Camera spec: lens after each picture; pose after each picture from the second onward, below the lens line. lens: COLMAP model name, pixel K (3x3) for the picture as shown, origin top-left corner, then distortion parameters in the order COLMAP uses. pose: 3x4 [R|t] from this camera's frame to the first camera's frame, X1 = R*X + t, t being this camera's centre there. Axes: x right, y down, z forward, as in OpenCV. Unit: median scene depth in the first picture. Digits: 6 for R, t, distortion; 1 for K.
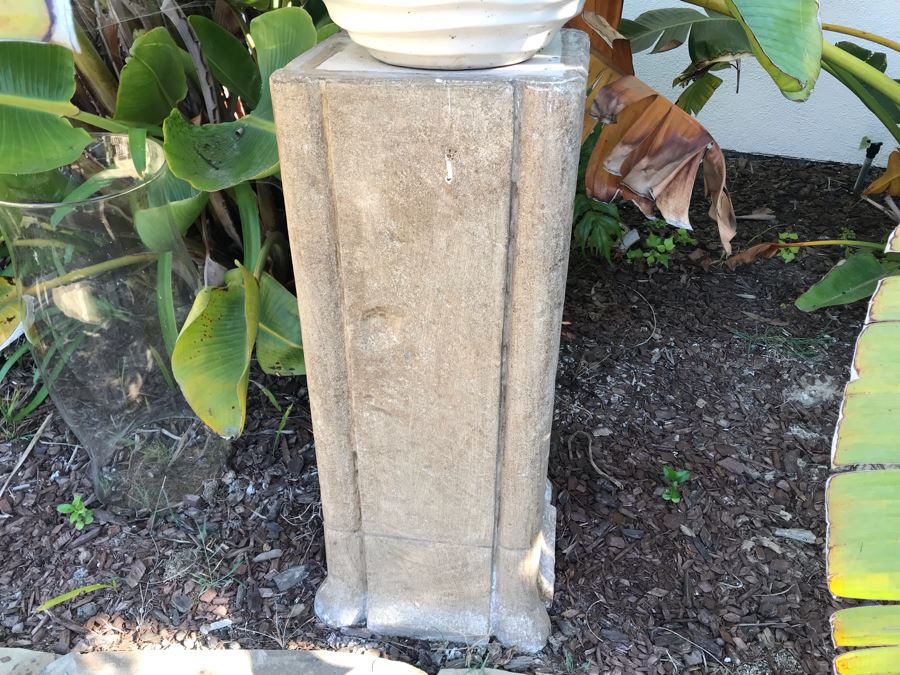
lens RADIAL K [[735.6, 0, 452.1], [0, 735.6, 337.3], [0, 0, 1]] dist [0.050953, -0.051576]
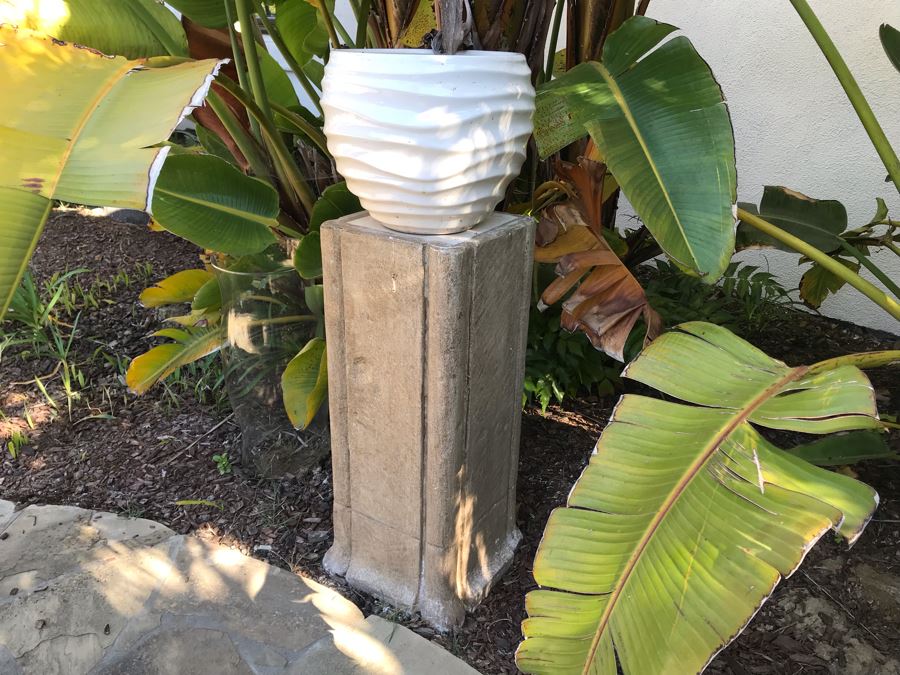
lens RADIAL K [[735.6, 0, 446.3], [0, 735.6, 335.1], [0, 0, 1]] dist [0.050953, -0.051576]
pose [[0.906925, 0.182253, -0.379831, 0.556156], [-0.241575, 0.963610, -0.114445, 0.044231], [0.345151, 0.195551, 0.917949, -0.393808]]
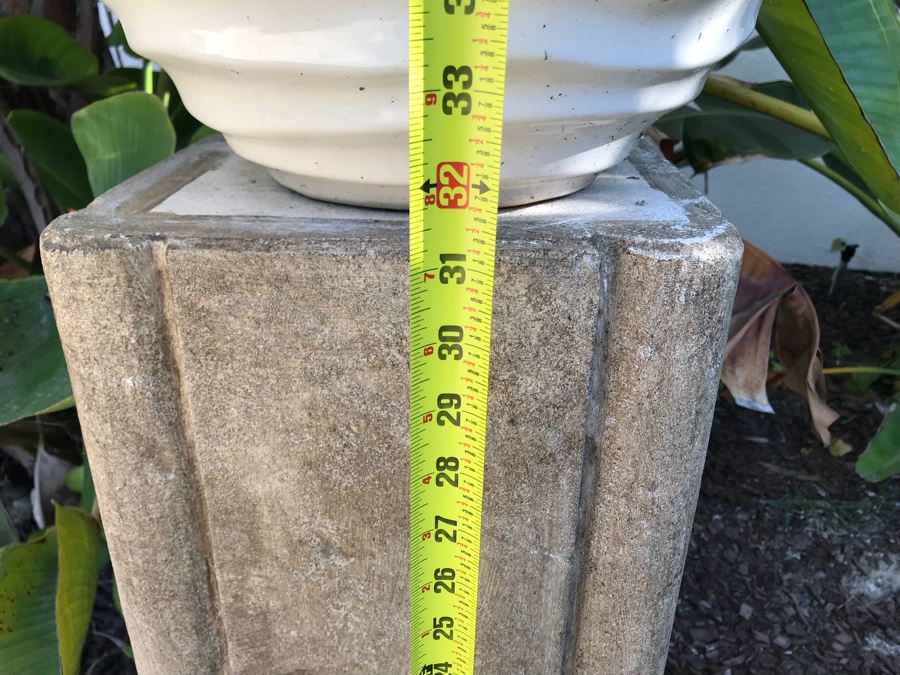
lens RADIAL K [[746.5, 0, 453.3], [0, 746.5, 335.8], [0, 0, 1]] dist [0.026337, -0.021581]
pose [[0.993033, -0.038446, 0.111391, -0.036233], [0.051745, 0.991535, -0.119081, -0.152905], [-0.105870, 0.124015, 0.986616, 0.366303]]
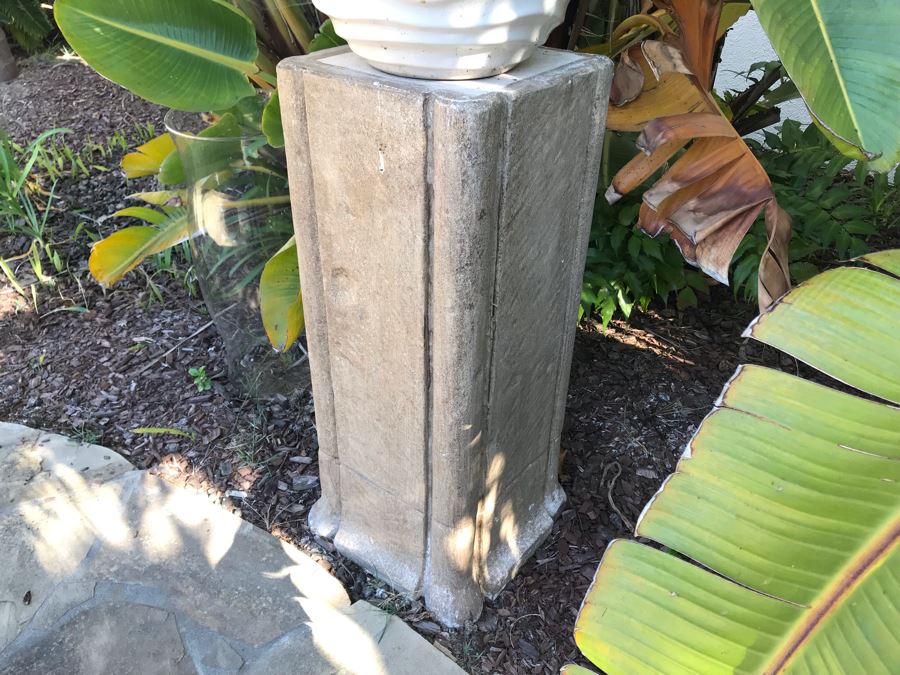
lens RADIAL K [[735.6, 0, 447.7], [0, 735.6, 336.9], [0, 0, 1]] dist [0.050953, -0.051576]
pose [[0.867290, 0.283362, -0.409284, 0.433195], [-0.278600, 0.957655, 0.072656, -0.052957], [0.412541, 0.051013, 0.909510, 0.005859]]
